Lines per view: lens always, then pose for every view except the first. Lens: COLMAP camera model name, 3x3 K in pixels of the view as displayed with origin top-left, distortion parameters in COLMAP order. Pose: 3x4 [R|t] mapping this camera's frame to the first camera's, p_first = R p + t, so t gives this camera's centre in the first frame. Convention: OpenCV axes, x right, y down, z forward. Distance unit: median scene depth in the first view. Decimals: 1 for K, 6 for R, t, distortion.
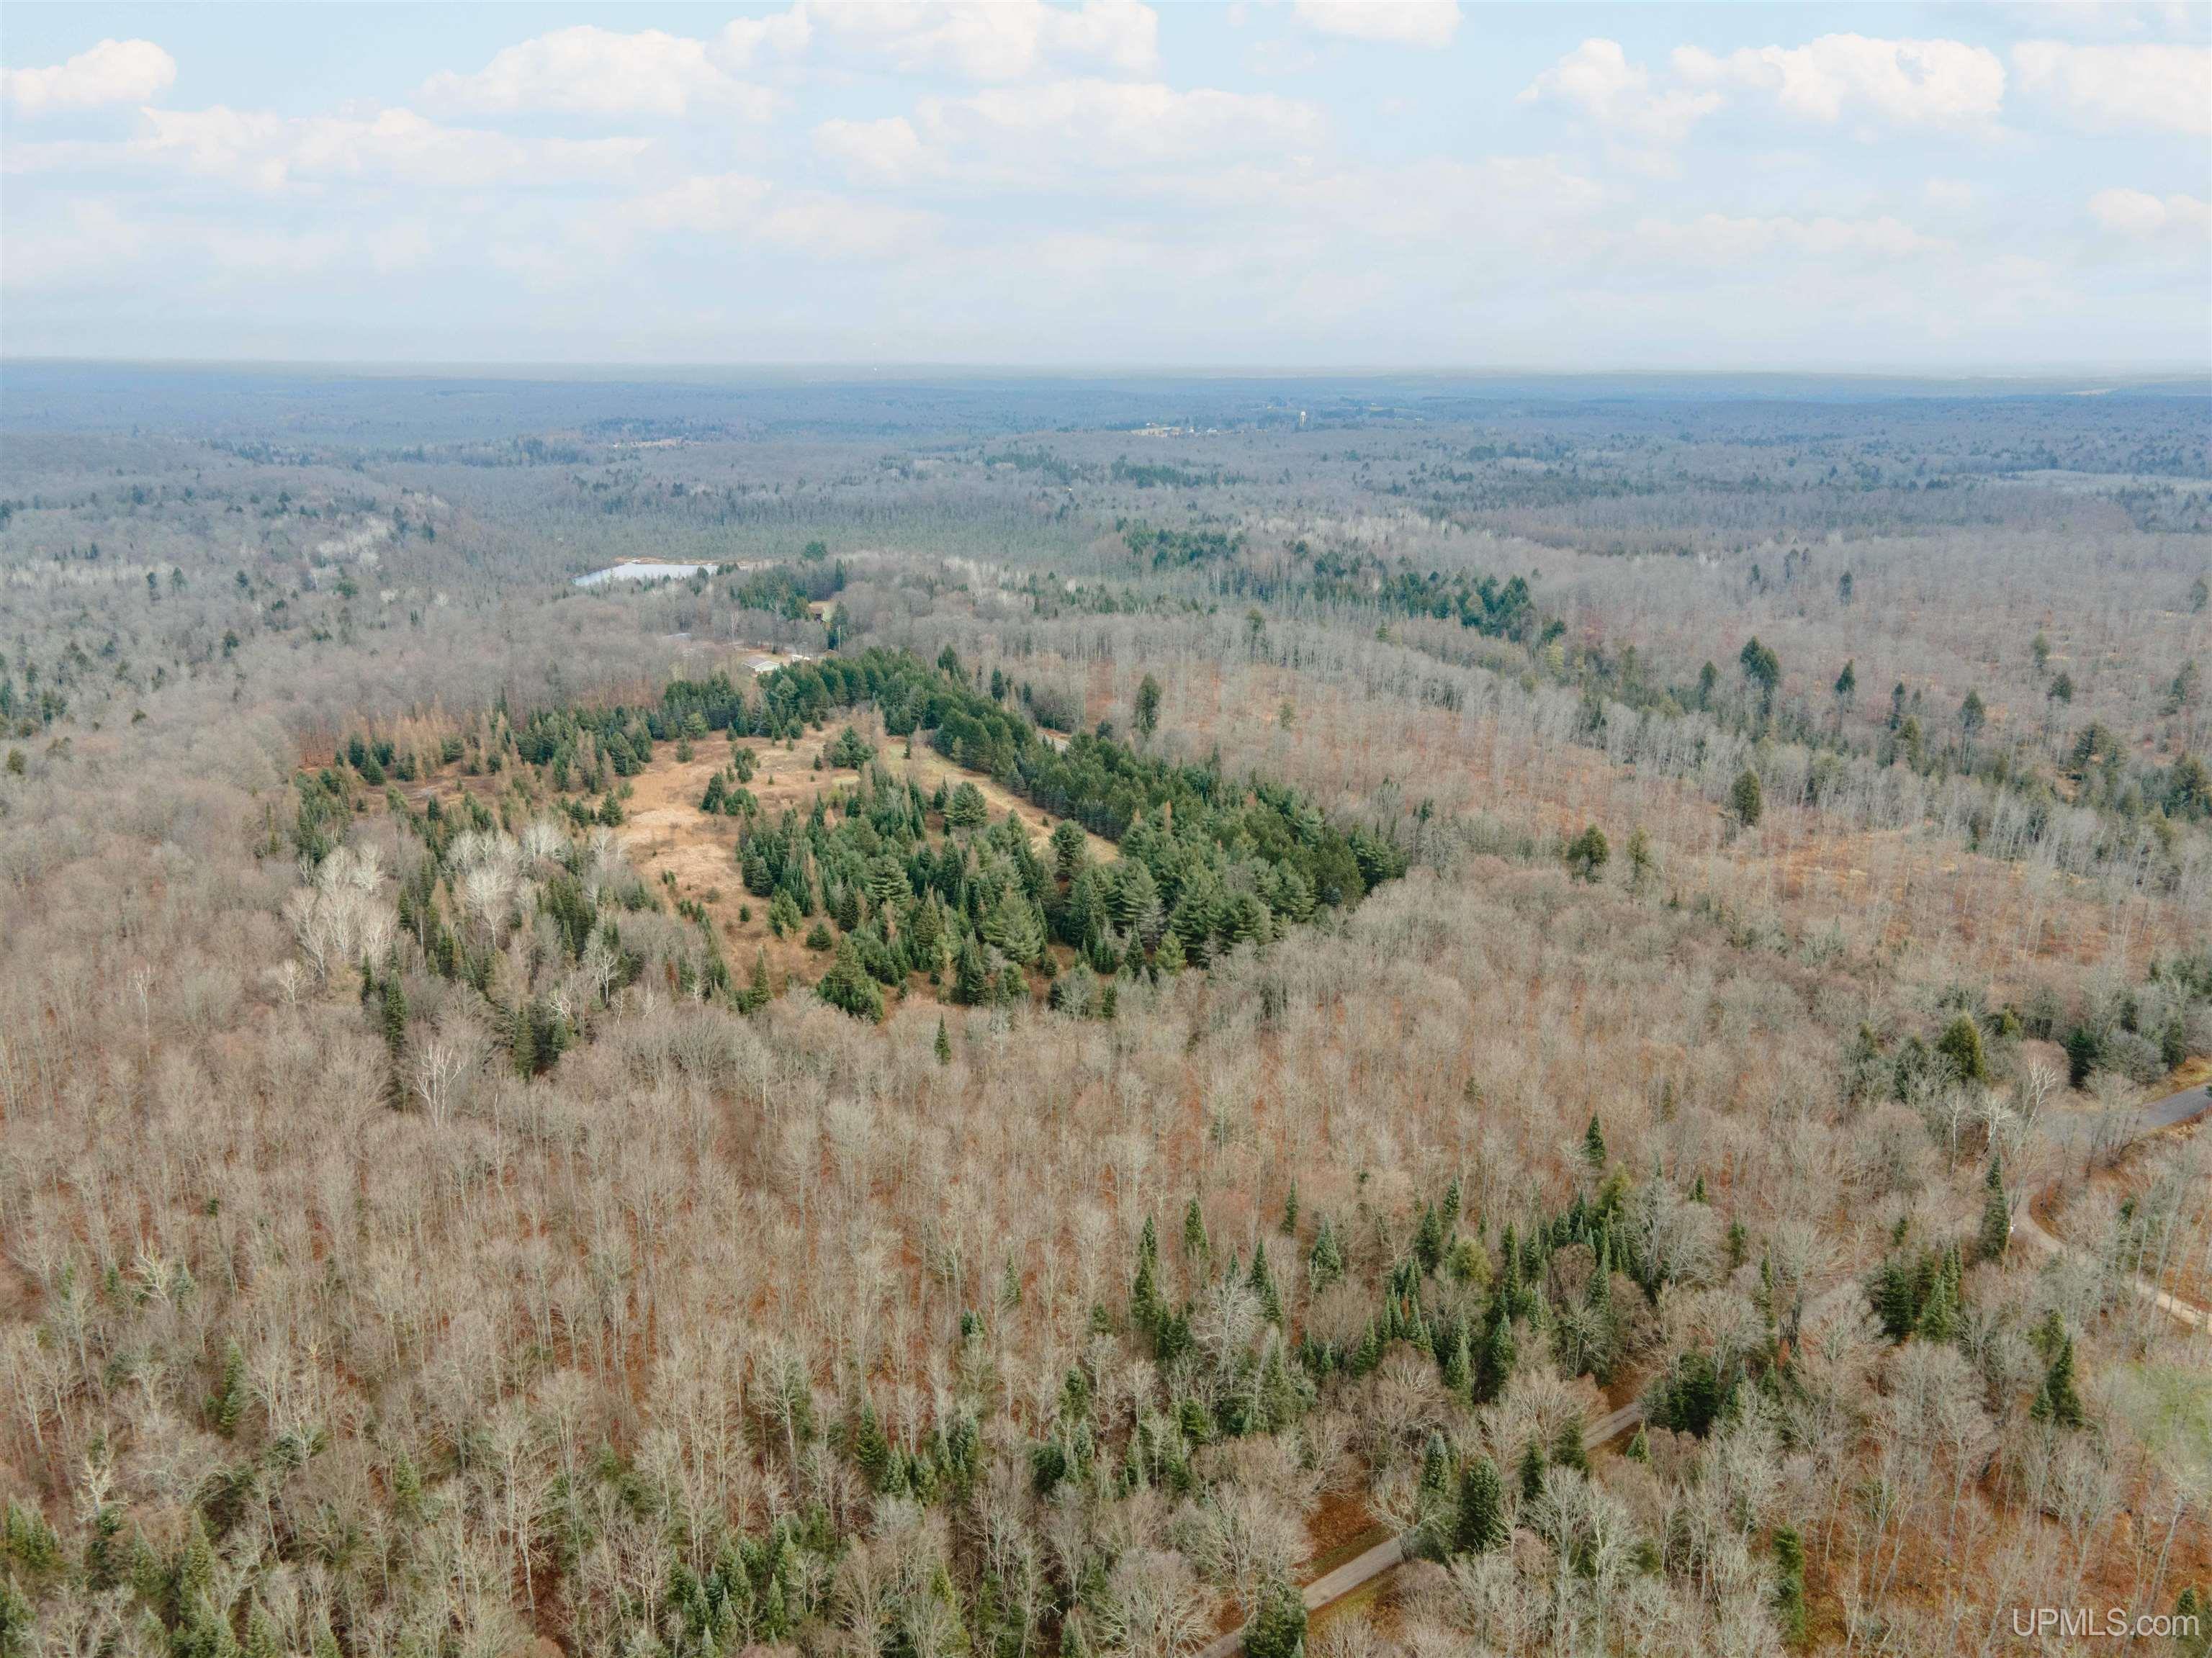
lens RADIAL K [[1549.4, 0, 1109.6], [0, 1549.4, 826.9], [0, 0, 1]] dist [0.043412, -0.004645]
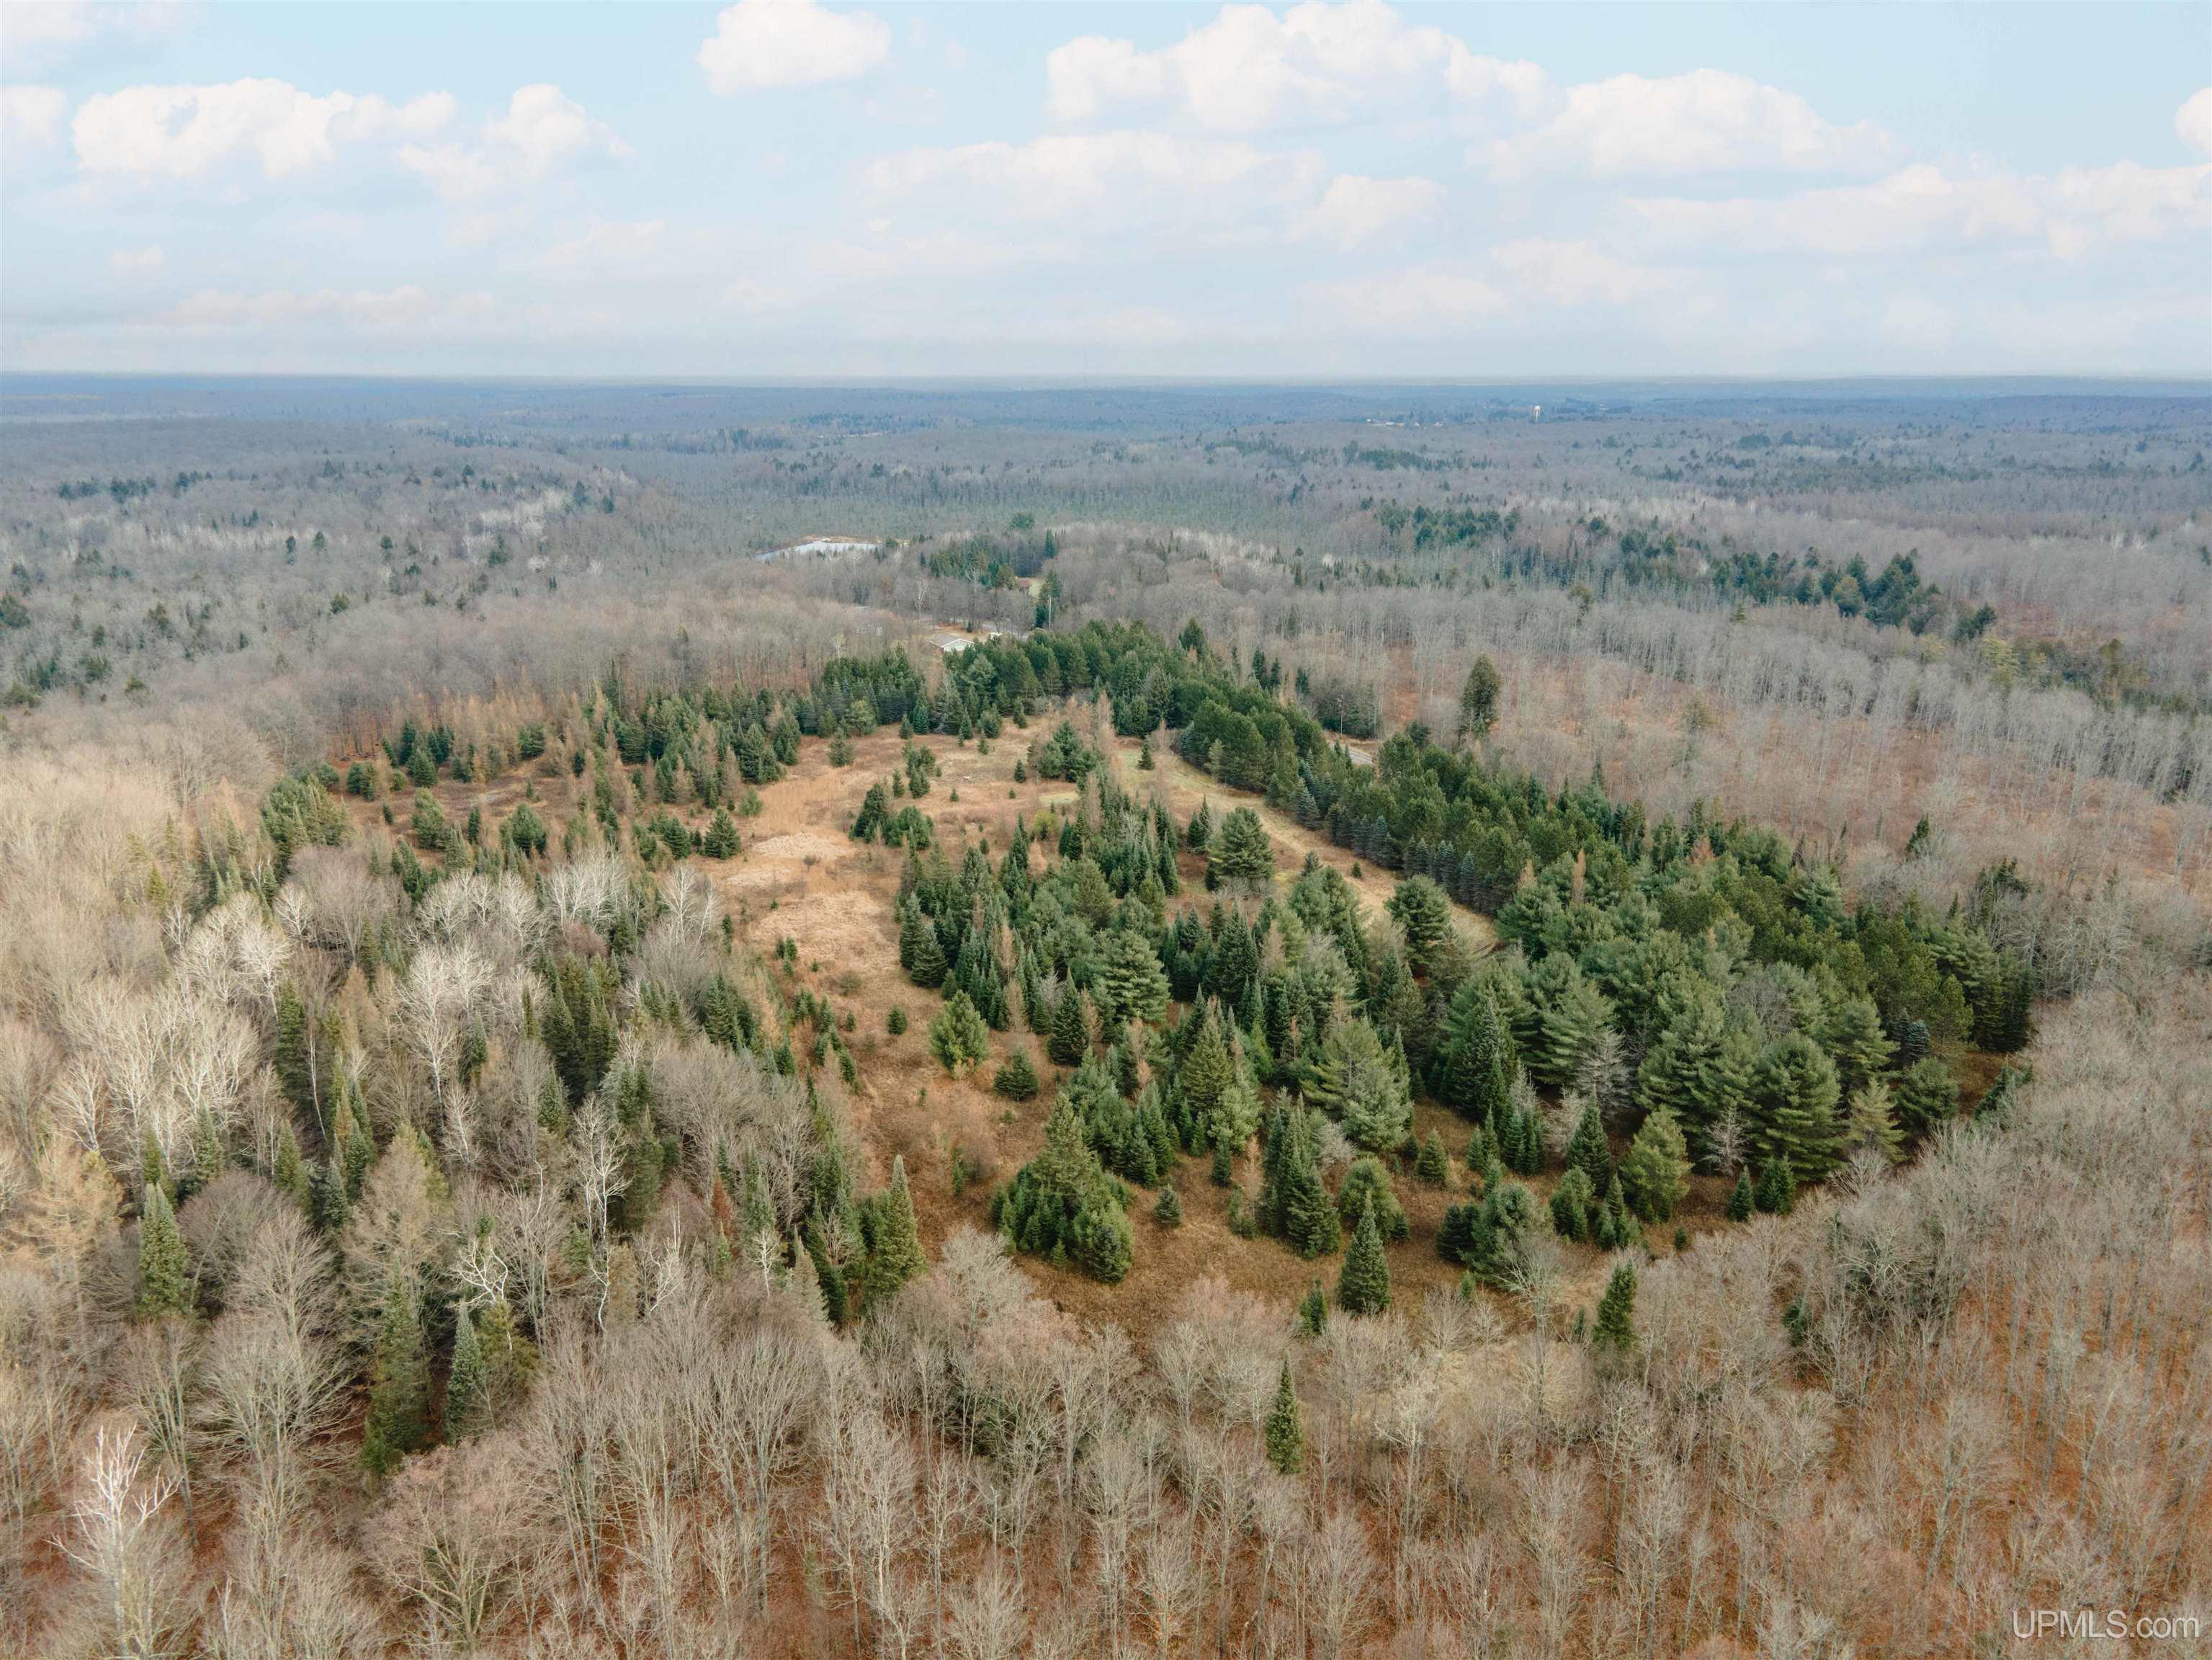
lens RADIAL K [[1549.8, 0, 1099.9], [0, 1549.8, 833.7], [0, 0, 1]] dist [0.043412, -0.004645]
pose [[0.991139, 0.031714, -0.128989, -0.058671], [-0.031903, 0.999491, 0.000606, -0.014455], [0.128943, 0.003514, 0.991646, 0.298703]]
